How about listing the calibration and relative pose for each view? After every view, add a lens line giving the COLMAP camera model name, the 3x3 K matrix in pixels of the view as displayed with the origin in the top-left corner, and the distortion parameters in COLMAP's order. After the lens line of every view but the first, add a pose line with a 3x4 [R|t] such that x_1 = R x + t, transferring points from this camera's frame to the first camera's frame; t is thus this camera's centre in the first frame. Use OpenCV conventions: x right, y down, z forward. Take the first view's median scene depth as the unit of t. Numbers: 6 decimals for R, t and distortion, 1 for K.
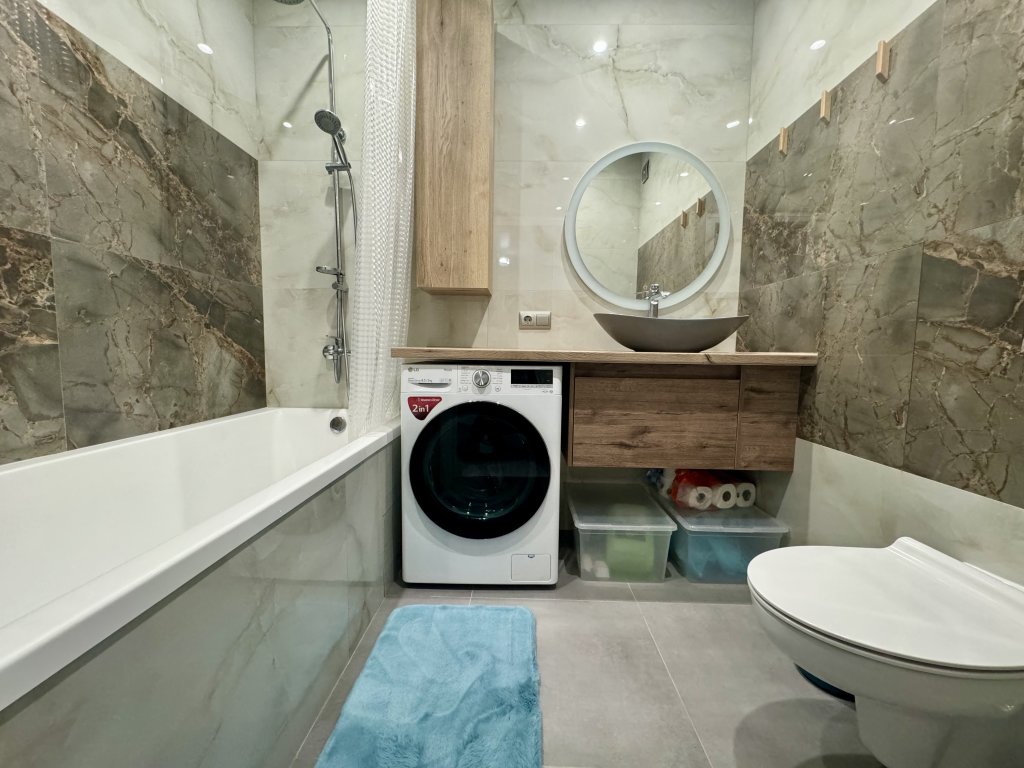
lens RADIAL K [[405.8, 0, 511.1], [0, 405.8, 384.8], [0, 0, 1]] dist [-0.003254, 0.000274]
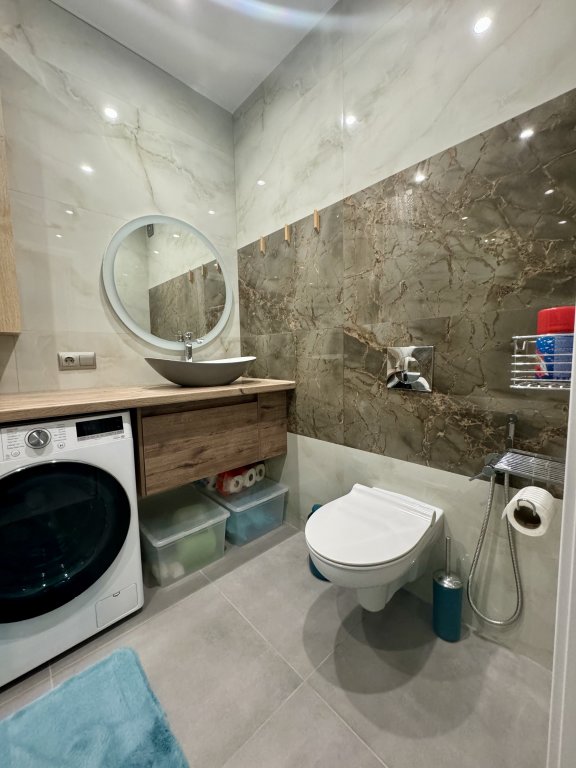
lens RADIAL K [[304.3, 0, 287.6], [0, 304.3, 383.5], [0, 0, 1]] dist [-0.003254, 0.000274]
pose [[0.711626, -0.089233, 0.696869, -0.134164], [0.086185, 0.995497, 0.039463, -0.113558], [-0.697252, 0.031977, 0.716112, 0.112472]]
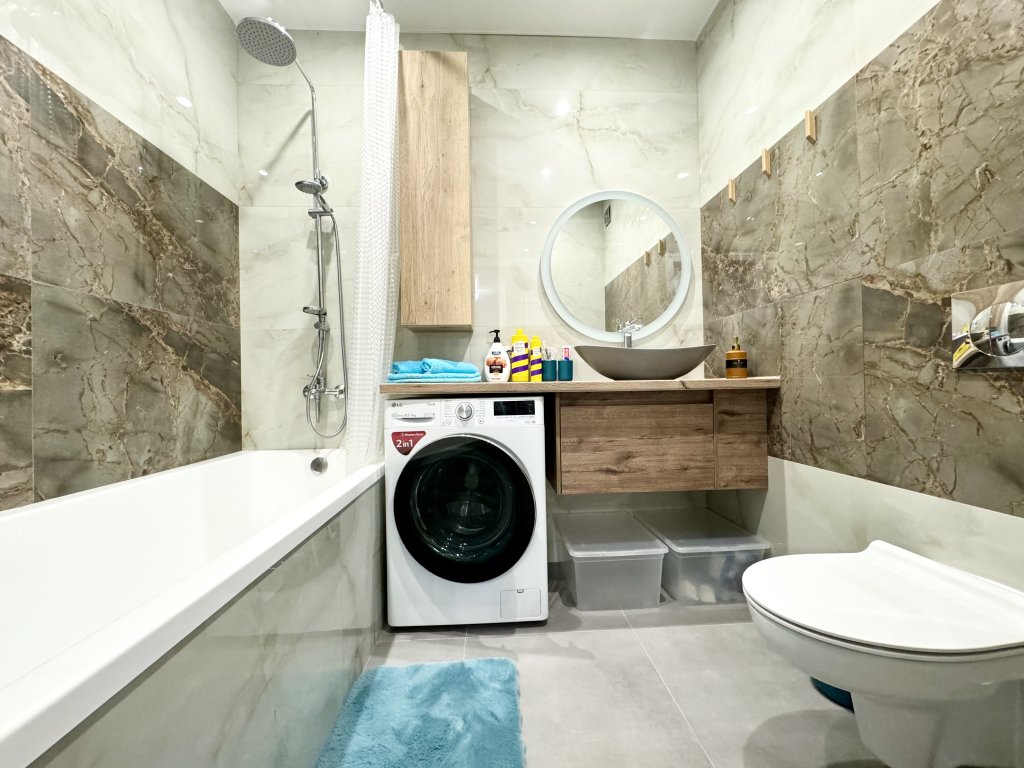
lens RADIAL K [[405.8, 0, 511.5], [0, 405.8, 384.7], [0, 0, 1]] dist [-0.003254, 0.000274]
pose [[0.996560, -0.032081, 0.076419, -0.044203], [0.038838, 0.995306, -0.088642, 0.012134], [-0.073217, 0.091305, 0.993128, -0.026096]]
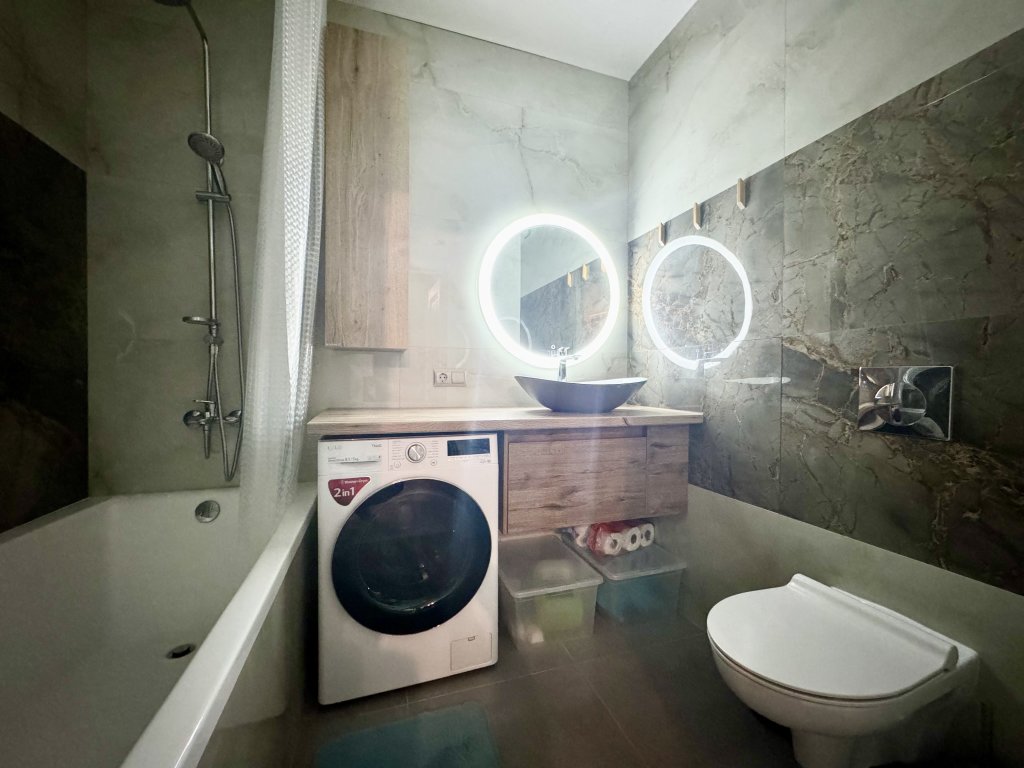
lens RADIAL K [[405.8, 0, 511.9], [0, 405.8, 385.2], [0, 0, 1]] dist [-0.003254, 0.000274]
pose [[0.940401, -0.013347, 0.339806, -0.172742], [0.035484, 0.997626, -0.059015, -0.102902], [-0.338212, 0.067556, 0.938642, 0.051384]]
